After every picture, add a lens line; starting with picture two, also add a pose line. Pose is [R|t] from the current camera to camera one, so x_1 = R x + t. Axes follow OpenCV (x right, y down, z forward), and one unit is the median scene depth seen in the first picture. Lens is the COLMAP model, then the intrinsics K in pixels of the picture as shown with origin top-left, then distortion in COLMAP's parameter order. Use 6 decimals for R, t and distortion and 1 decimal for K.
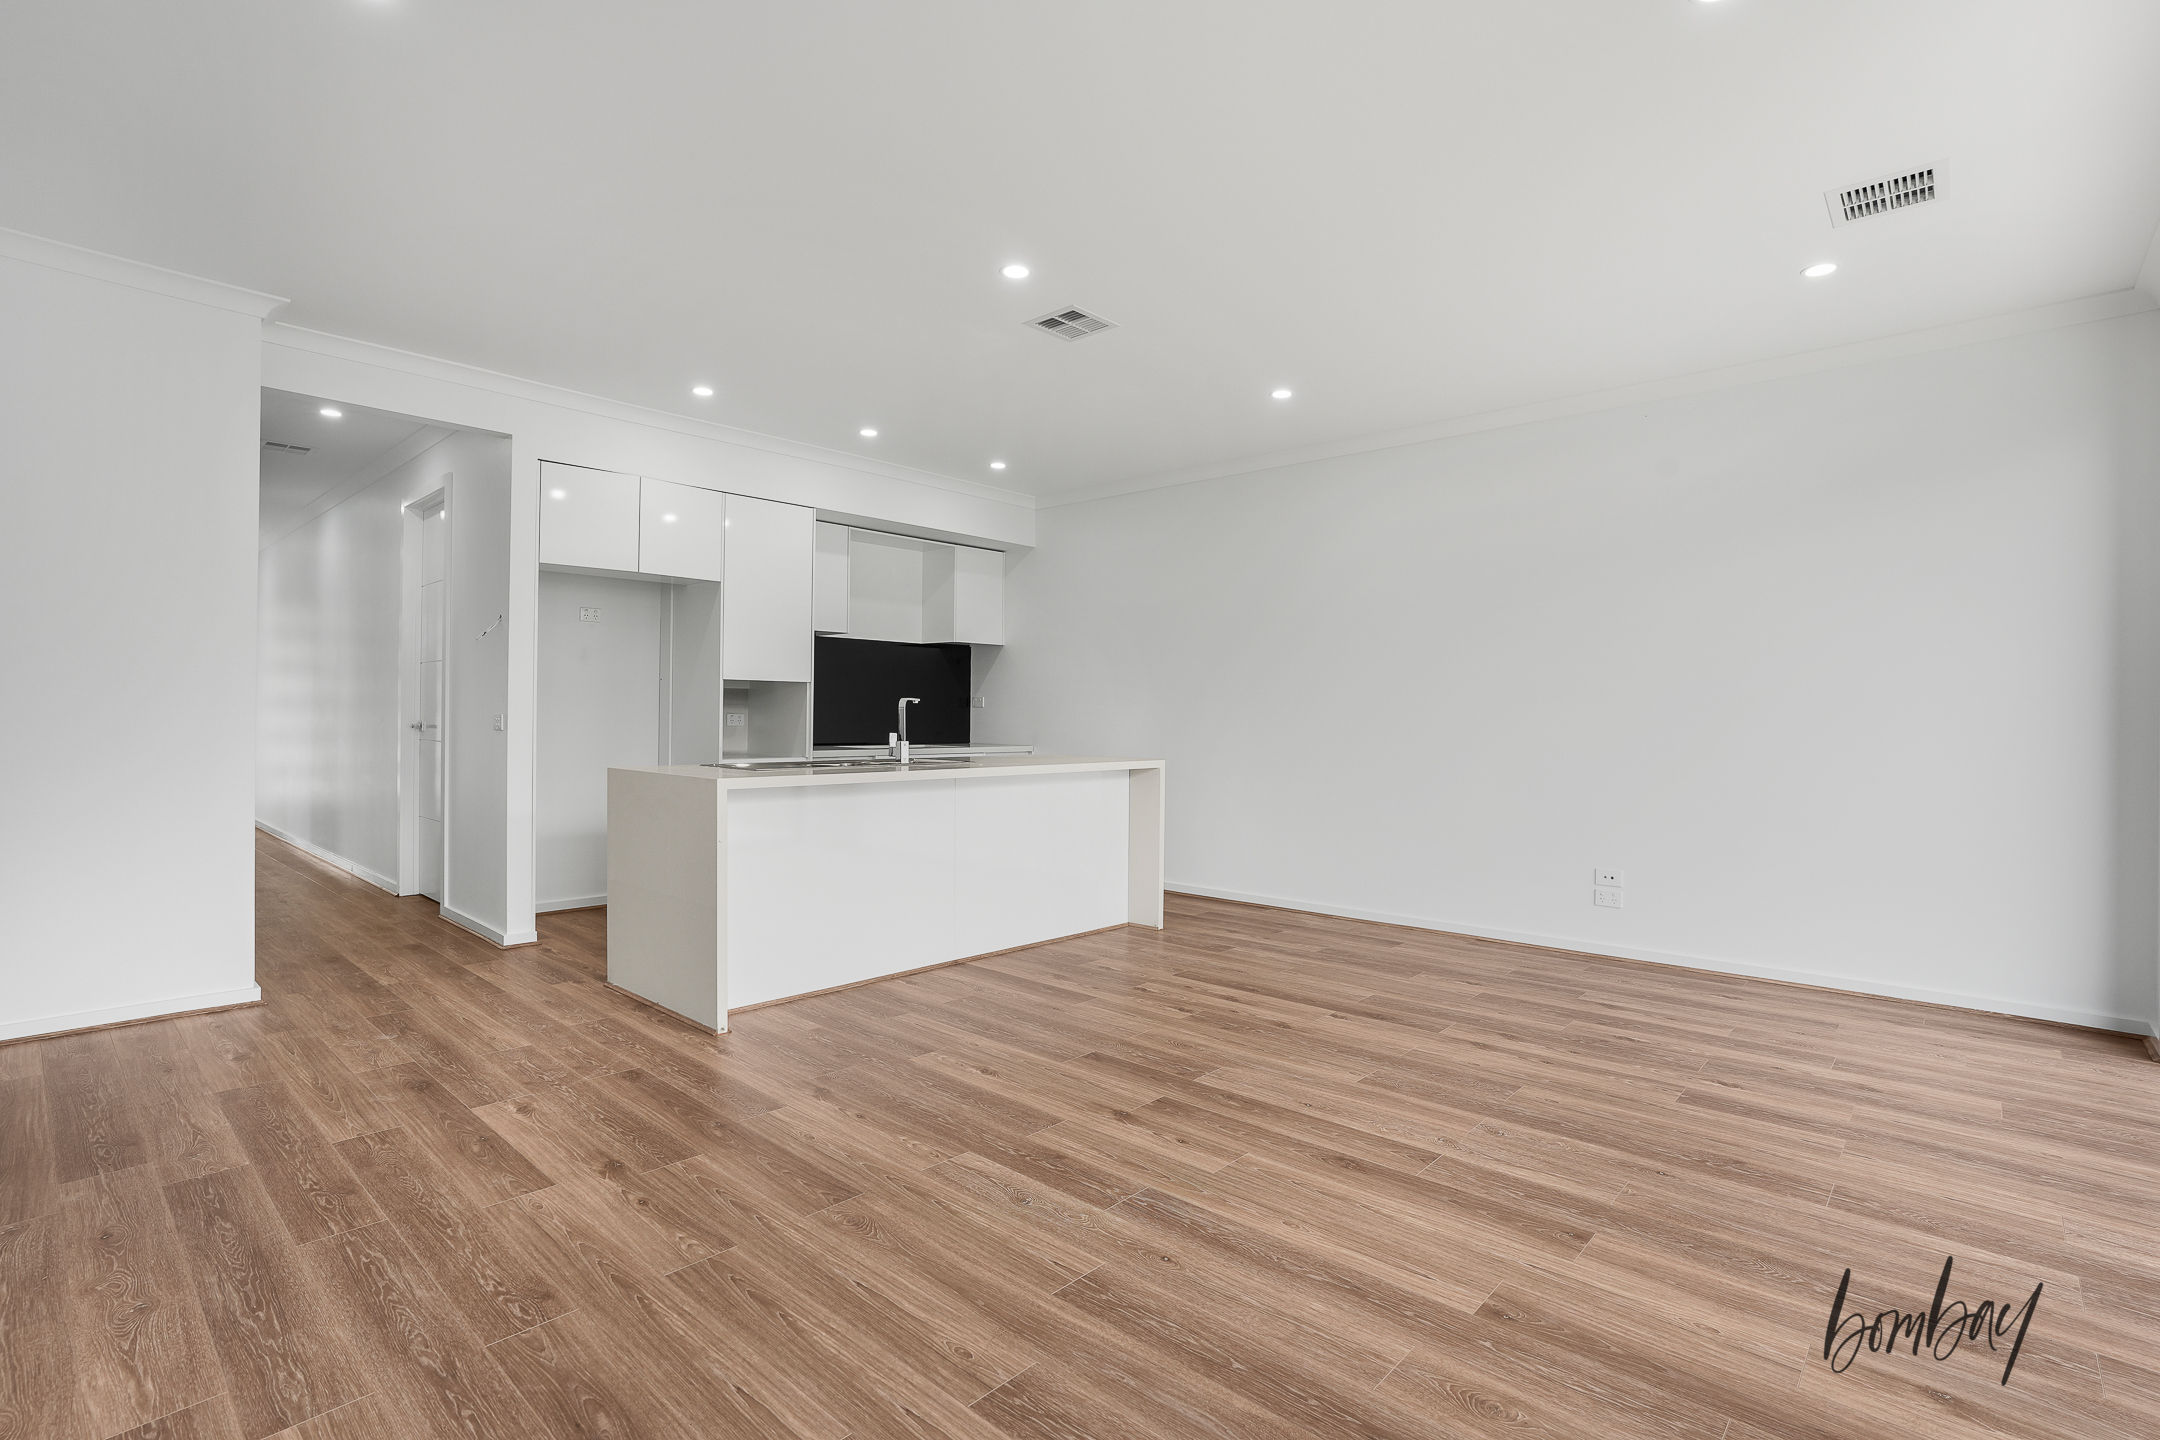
lens RADIAL K [[1007.9, 0, 1079.3], [0, 1007.9, 714.9], [0, 0, 1]] dist [-0.059267, 0.028735]
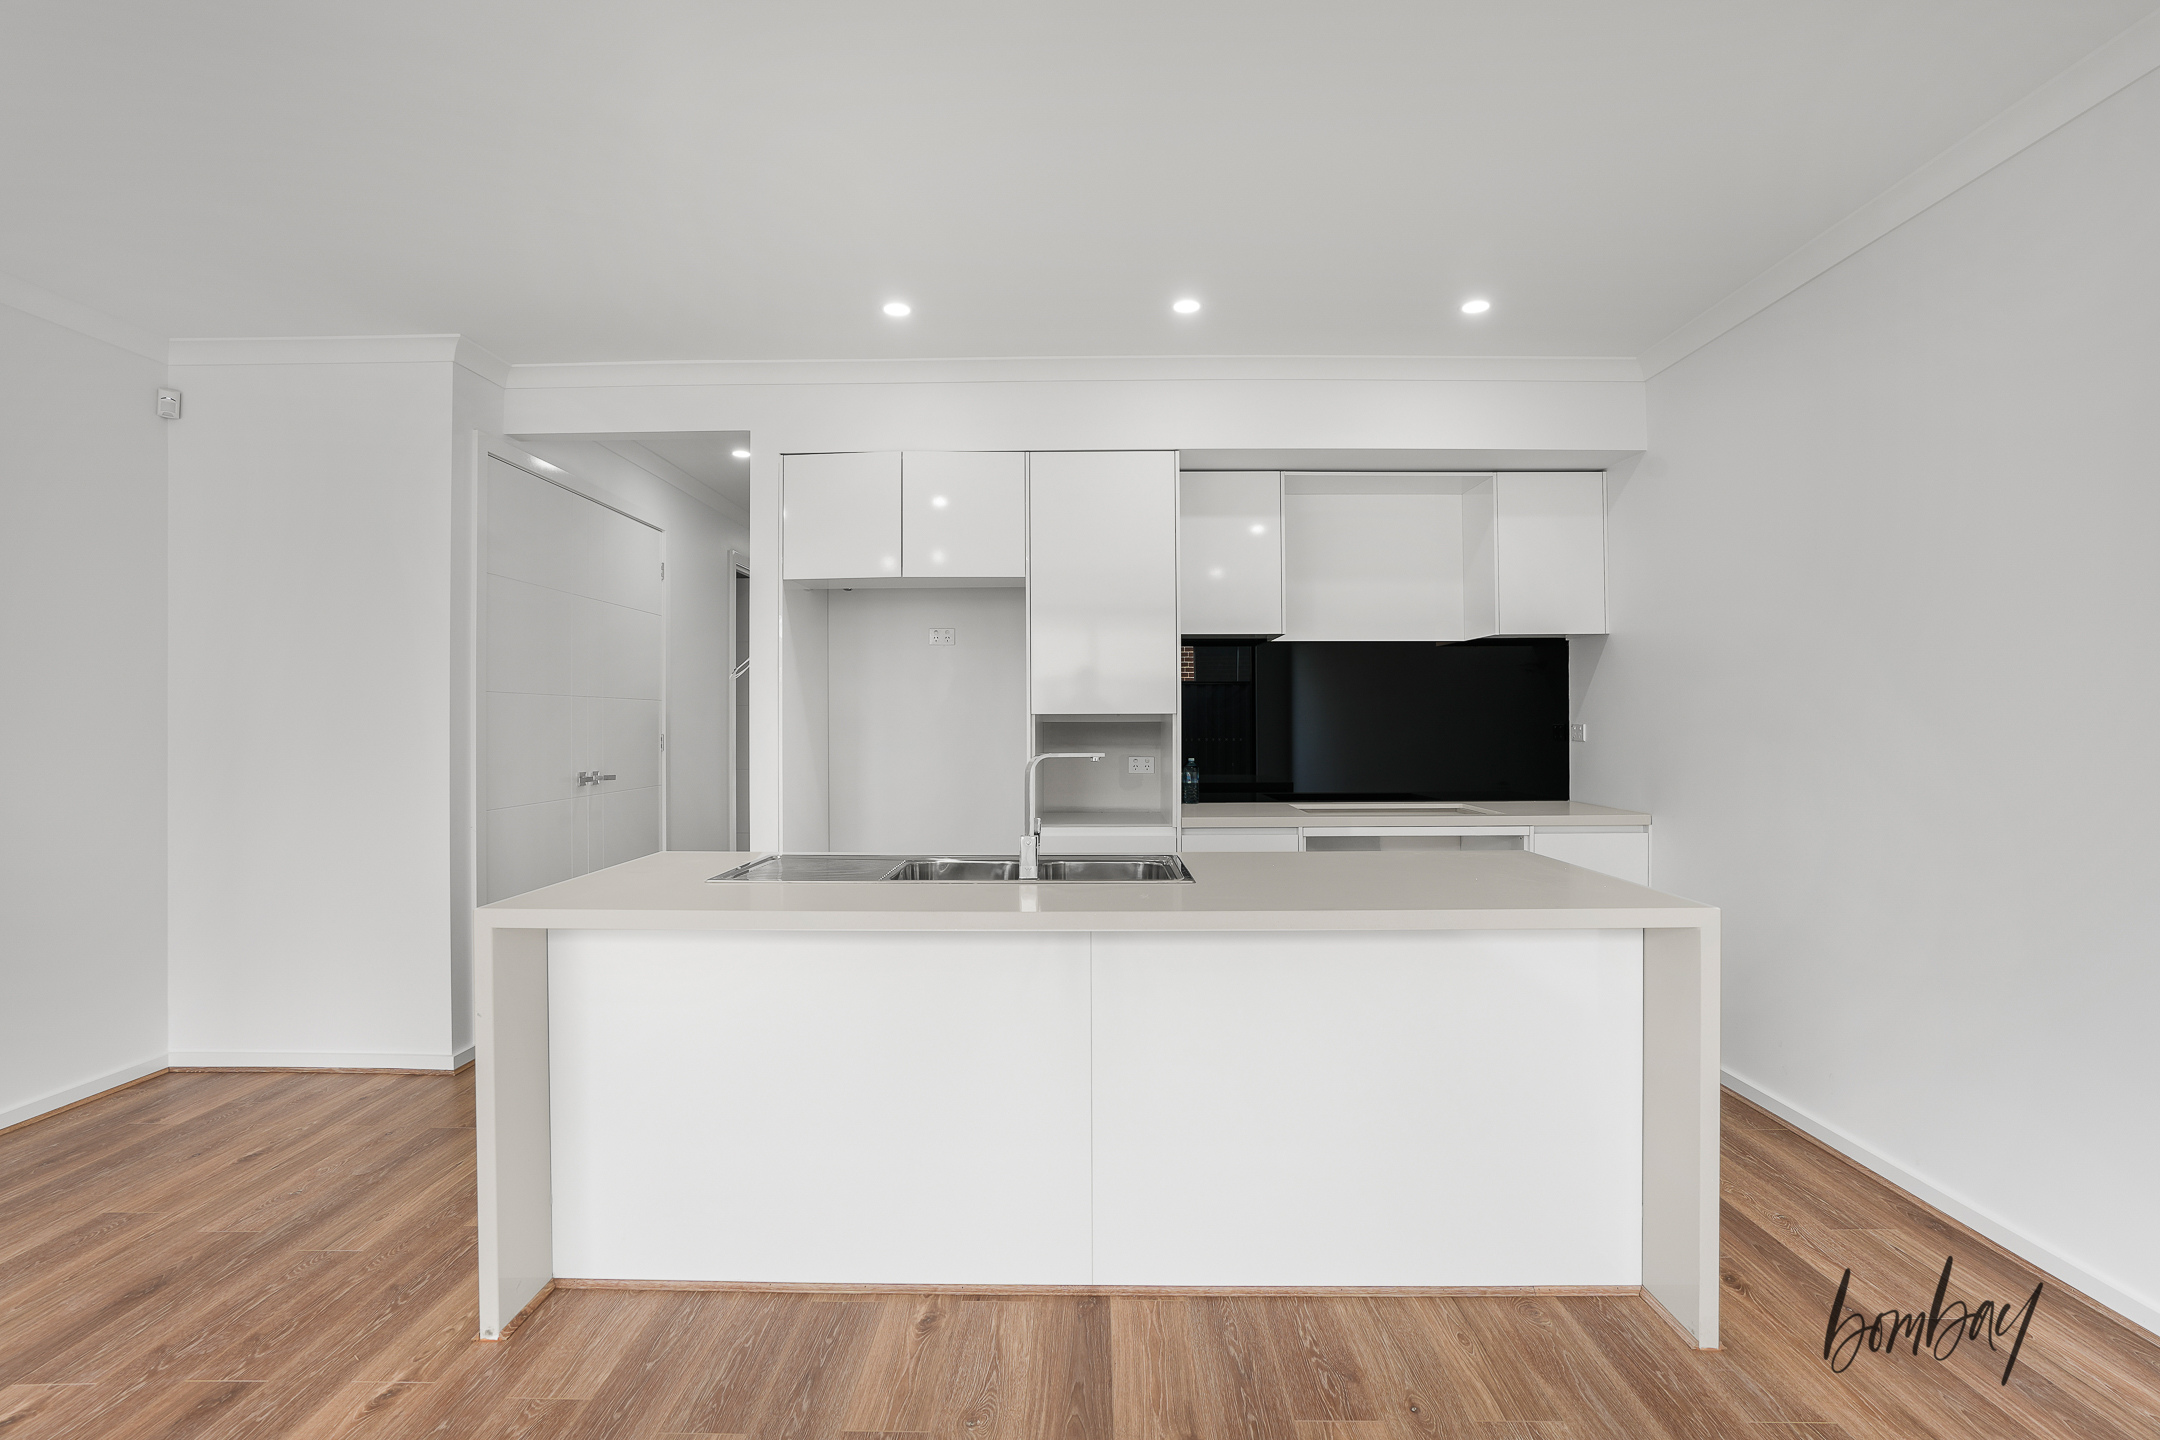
lens RADIAL K [[1007.9, 0, 1079.3], [0, 1007.9, 714.9], [0, 0, 1]] dist [-0.059267, 0.028735]
pose [[0.661951, -0.016295, -0.749370, 0.313861], [0.010254, 0.999867, -0.012684, -0.040474], [0.749477, 0.000712, 0.662030, 0.865485]]
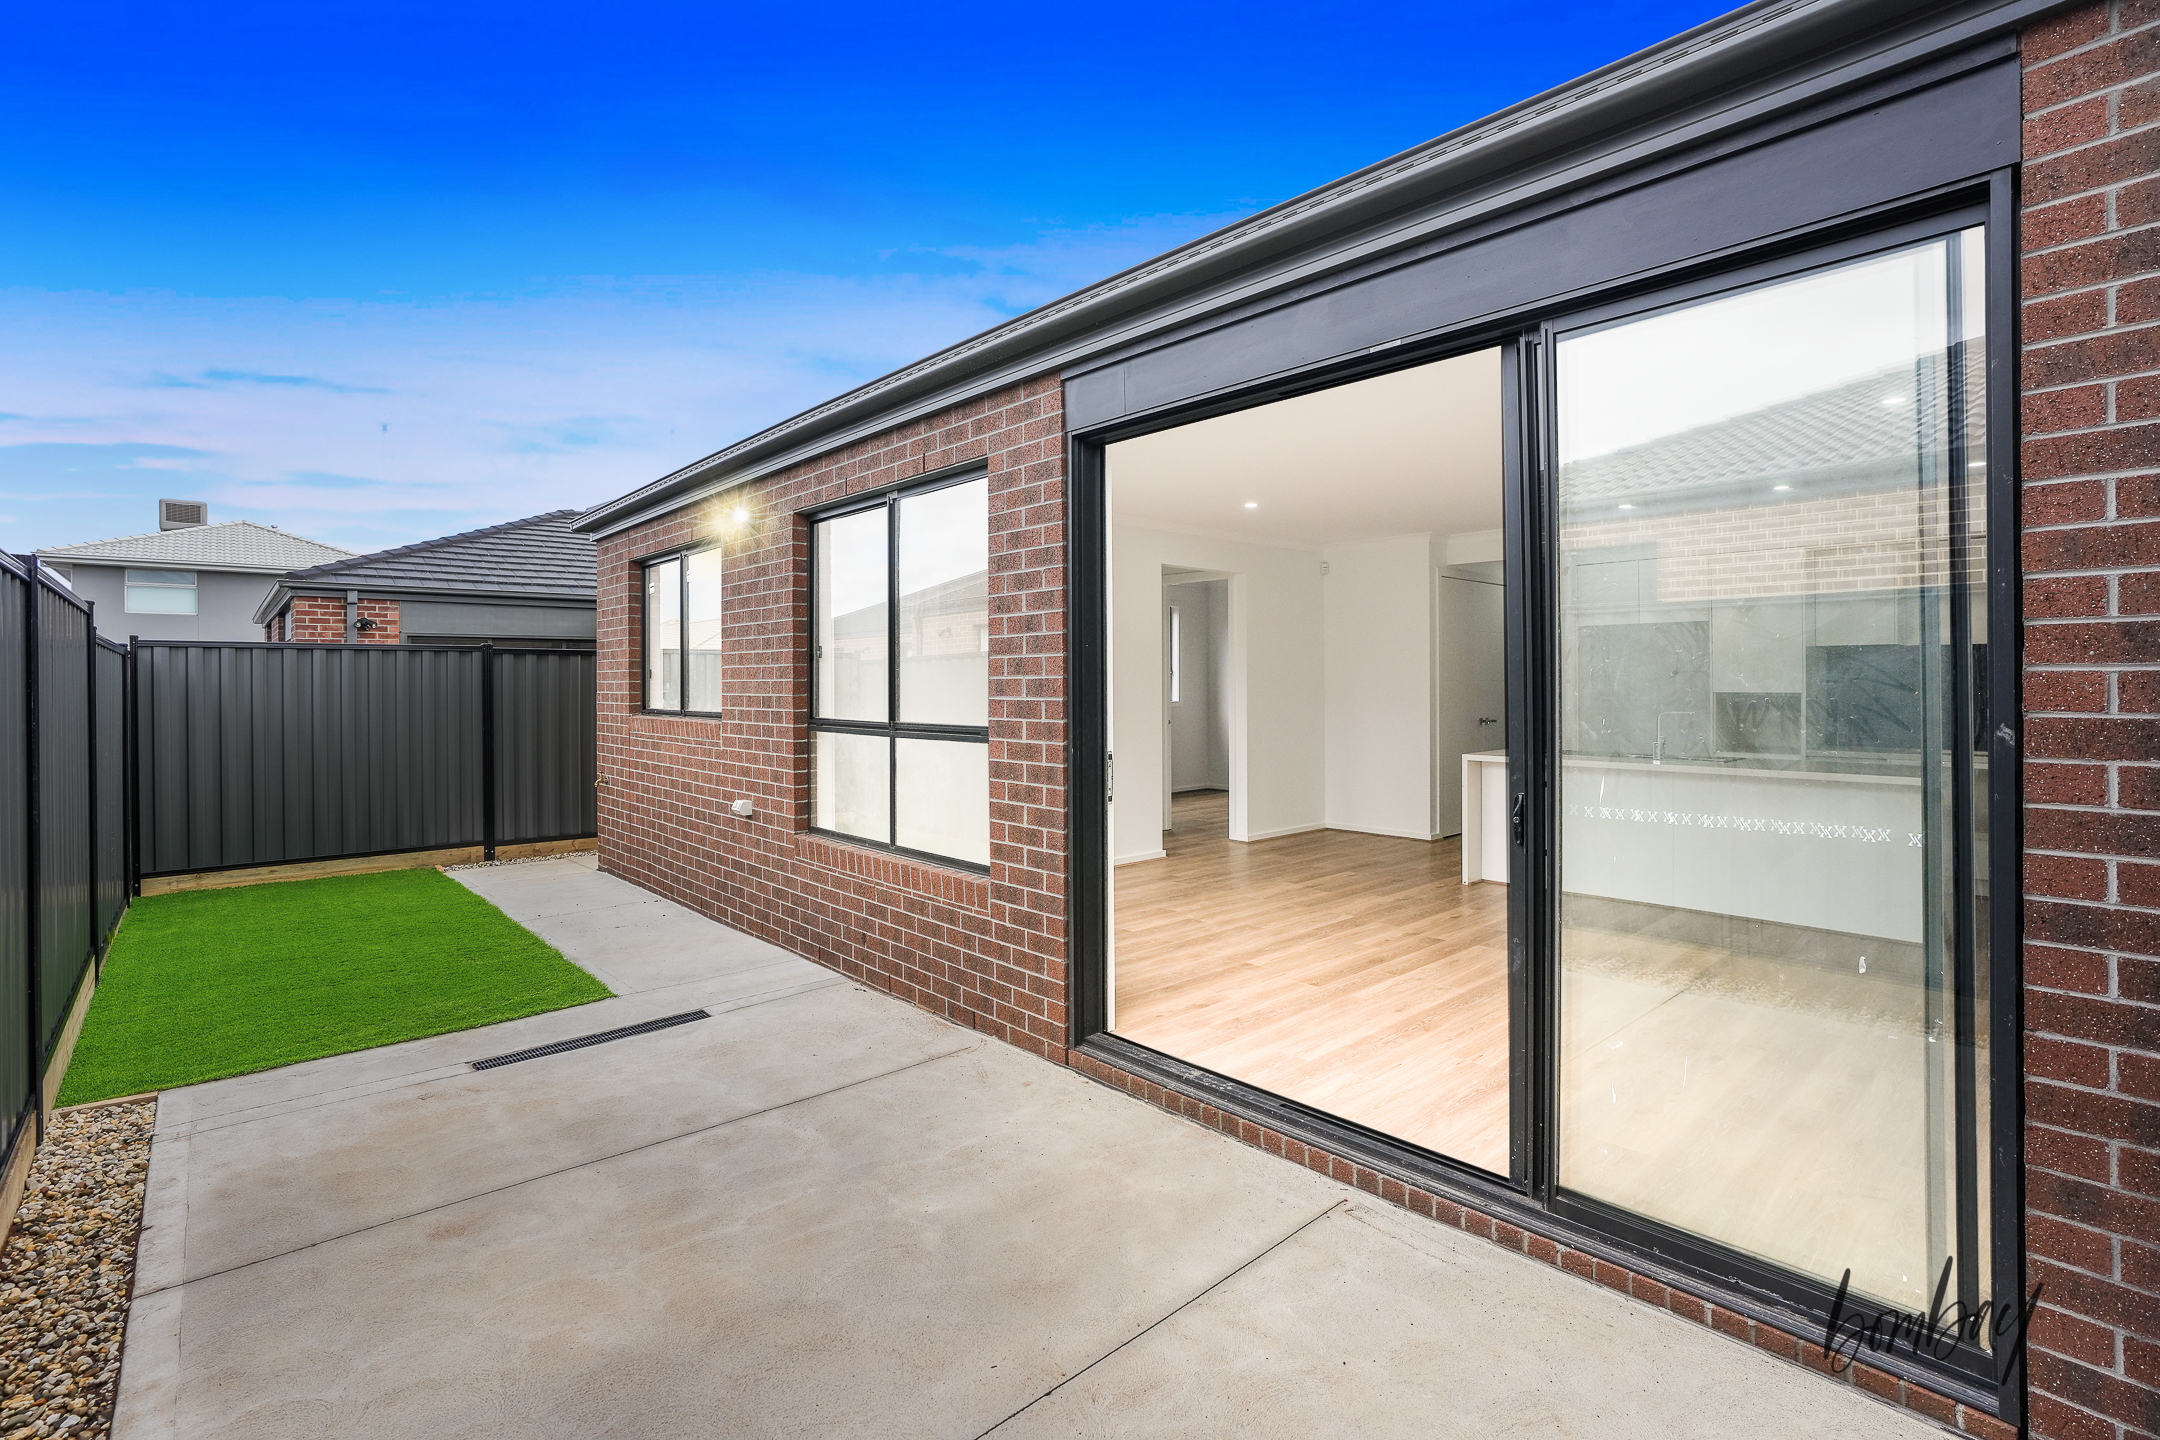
lens RADIAL K [[993.2, 0, 1120.5], [0, 993.2, 675.4], [0, 0, 1]] dist [-0.000540, 0.000000]
pose [[-0.058894, -0.015724, -0.998140, 1.631400], [0.006140, 0.999851, -0.016113, -0.065151], [0.998245, -0.007078, -0.058789, 0.429760]]
